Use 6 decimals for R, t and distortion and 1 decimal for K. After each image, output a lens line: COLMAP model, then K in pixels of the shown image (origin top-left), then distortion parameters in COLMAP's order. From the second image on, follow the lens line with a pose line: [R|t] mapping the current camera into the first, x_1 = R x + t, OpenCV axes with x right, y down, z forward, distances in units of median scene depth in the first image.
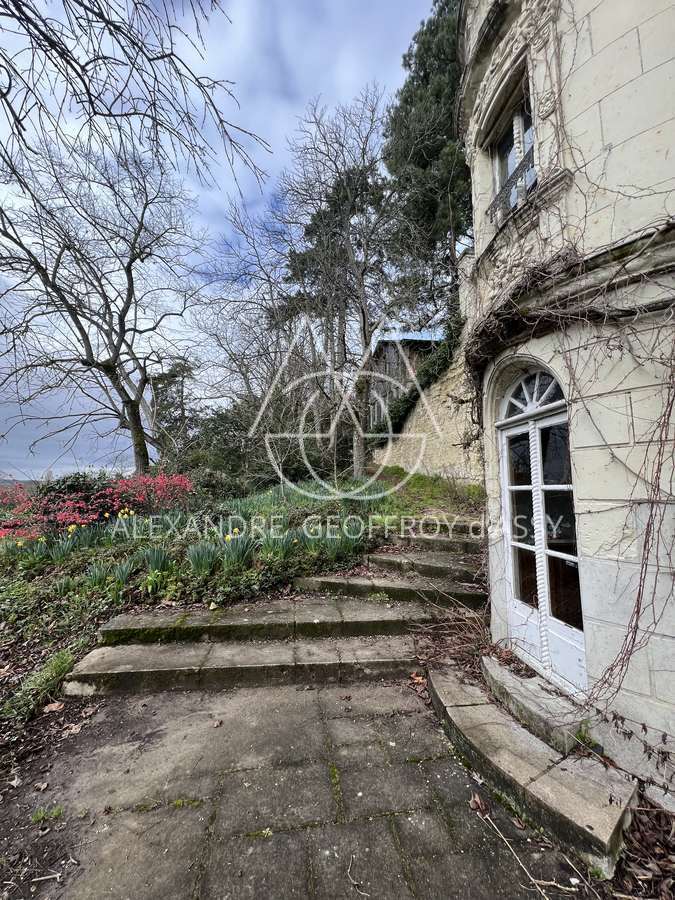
lens RADIAL K [[360.4, 0, 341.1], [0, 360.4, 450.1], [0, 0, 1]] dist [0.000706, 0.000227]
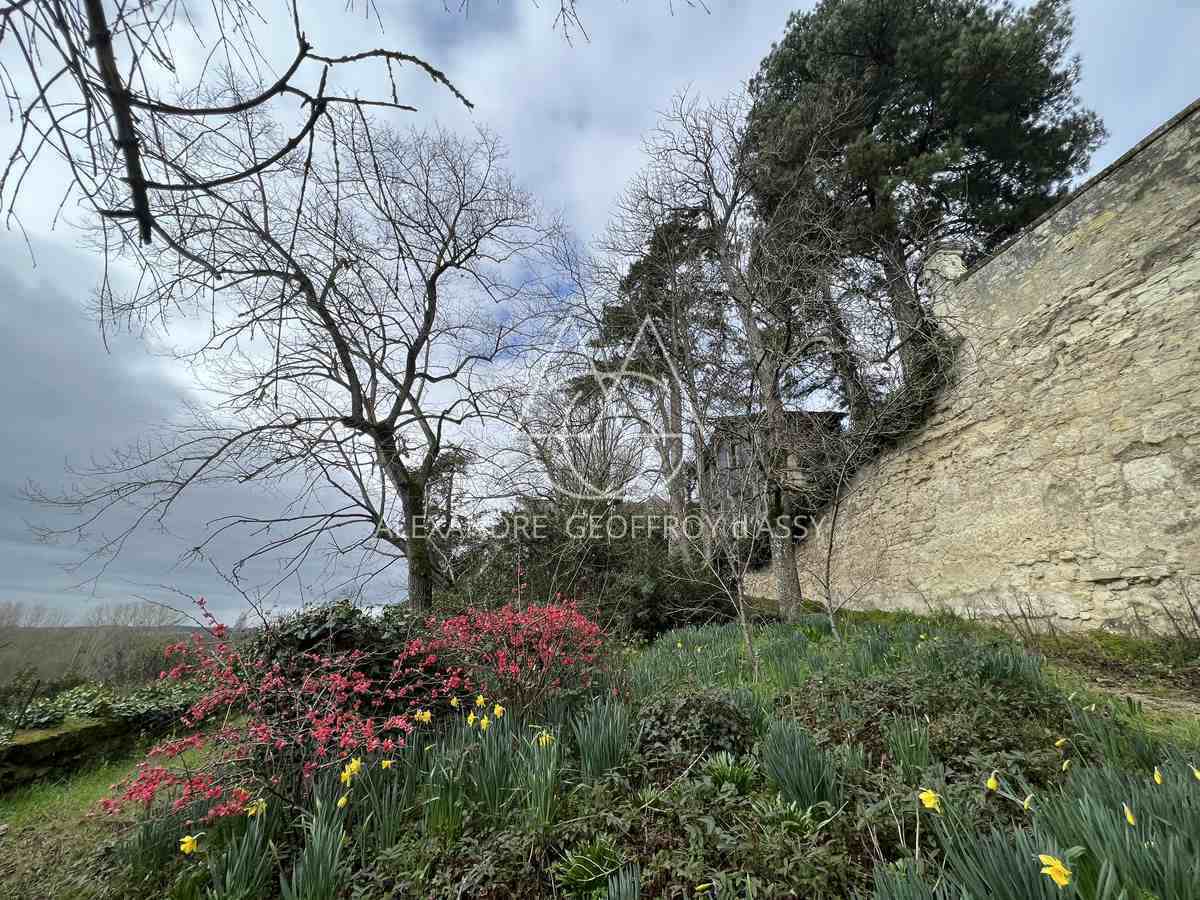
lens RADIAL K [[480.5, 0, 594.9], [0, 480.5, 448.0], [0, 0, 1]] dist [0.000706, 0.000227]
pose [[0.997333, -0.027176, -0.067743, -0.169002], [0.007843, 0.962632, -0.270698, 0.019437], [0.072568, 0.269445, 0.960278, 0.180203]]
